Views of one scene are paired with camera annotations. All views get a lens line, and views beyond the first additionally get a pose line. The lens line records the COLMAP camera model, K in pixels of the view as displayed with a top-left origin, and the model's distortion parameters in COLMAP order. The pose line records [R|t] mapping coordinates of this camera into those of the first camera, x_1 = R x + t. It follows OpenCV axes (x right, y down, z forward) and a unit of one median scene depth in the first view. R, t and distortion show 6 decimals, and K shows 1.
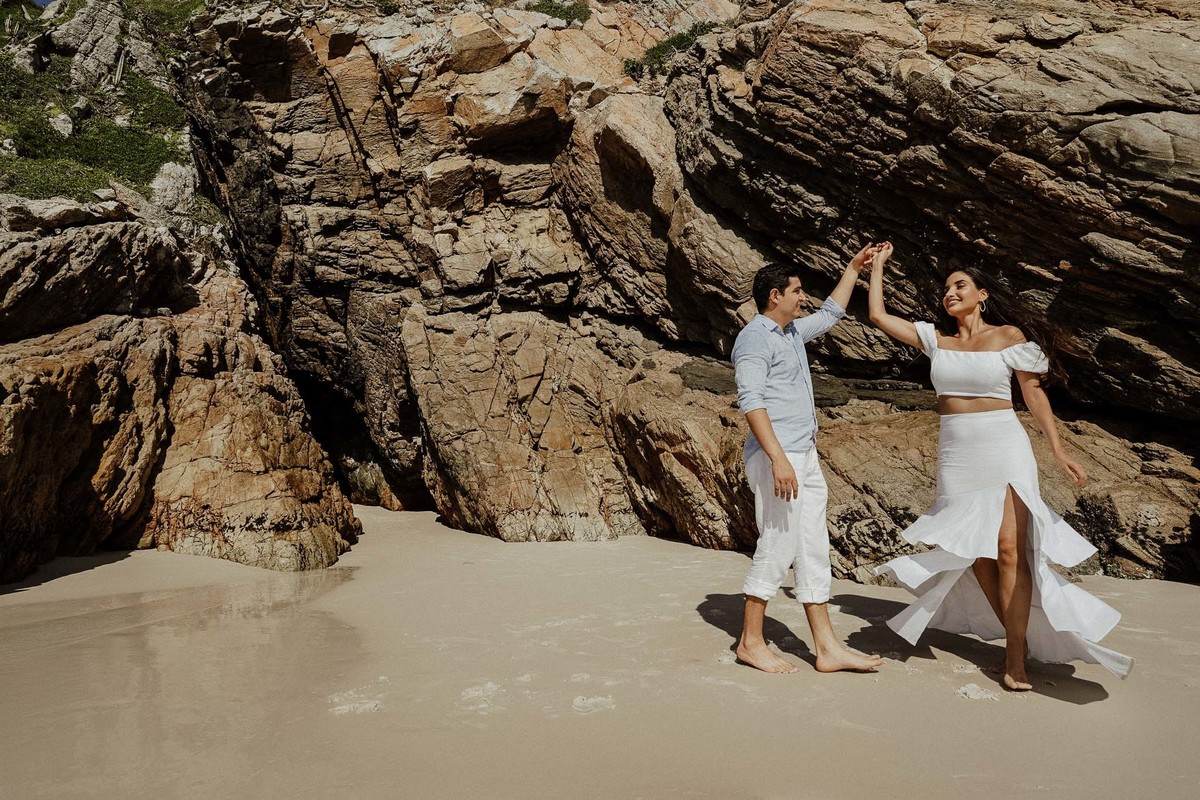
lens RADIAL K [[670.2, 0, 601.6], [0, 670.2, 397.1], [0, 0, 1]] dist [-0.026473, 0.013144]
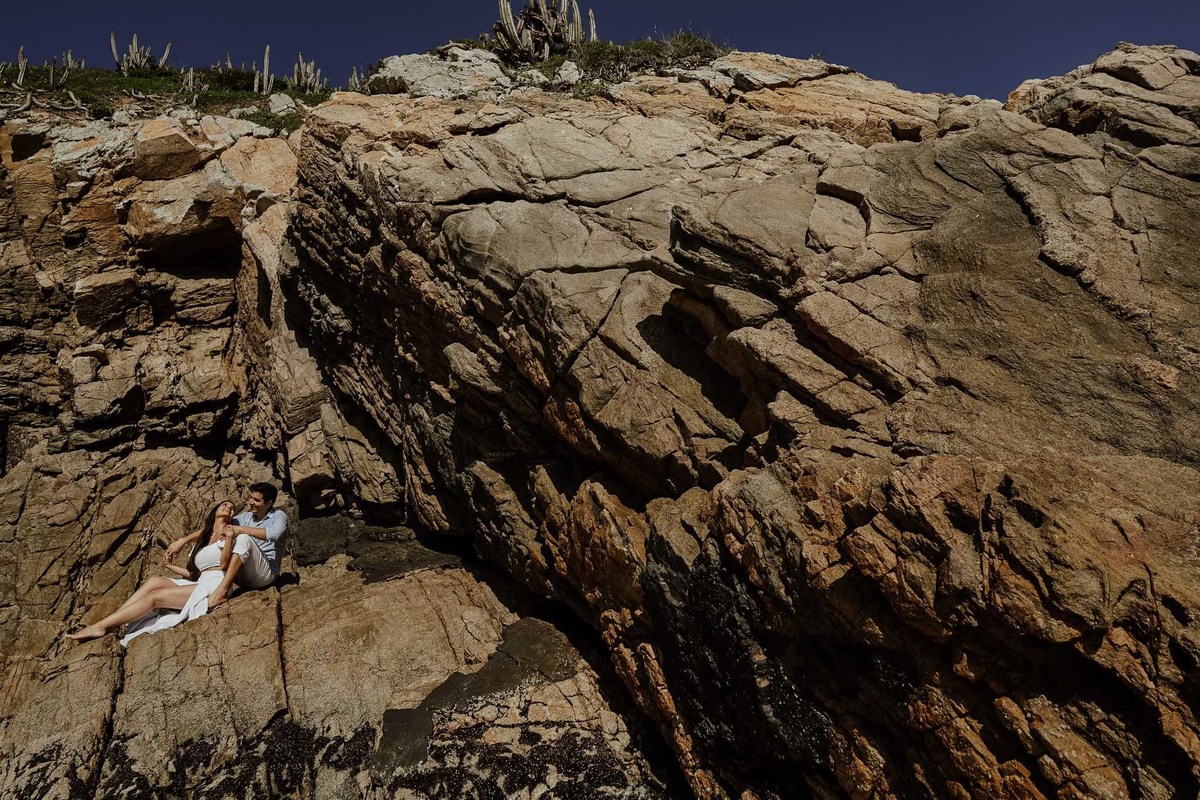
lens RADIAL K [[707.7, 0, 600.1], [0, 707.7, 402.3], [0, 0, 1]] dist [0.000400, 0.002737]
pose [[0.988371, -0.015336, 0.151286, 0.255839], [0.041753, 0.984032, -0.173023, -0.007540], [-0.146217, 0.177328, 0.973229, 0.051241]]
